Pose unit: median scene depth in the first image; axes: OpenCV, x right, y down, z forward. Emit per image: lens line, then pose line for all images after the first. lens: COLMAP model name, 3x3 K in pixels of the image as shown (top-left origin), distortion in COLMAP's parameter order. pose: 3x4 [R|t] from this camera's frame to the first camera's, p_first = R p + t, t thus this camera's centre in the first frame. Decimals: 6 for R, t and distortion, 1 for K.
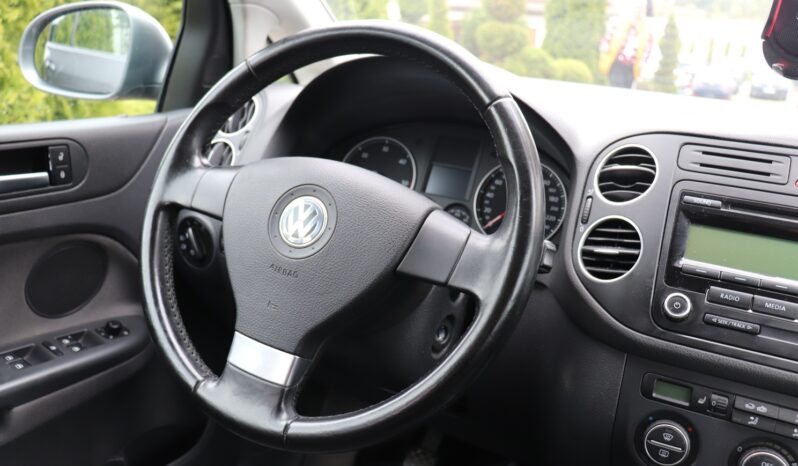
lens RADIAL K [[647.3, 0, 399.0], [0, 647.3, 233.0], [0, 0, 1]] dist [-0.102830, 0.013560]
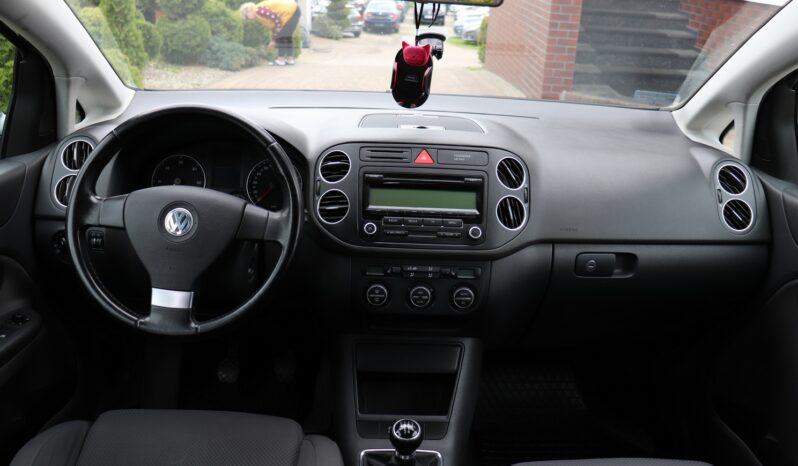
lens RADIAL K [[647.3, 0, 399.0], [0, 647.3, 233.0], [0, 0, 1]] dist [-0.102830, 0.013560]
pose [[0.886461, -0.190448, 0.421800, -0.356381], [0.151726, 0.980627, 0.123897, -0.114839], [-0.437225, -0.045831, 0.898184, -0.901035]]
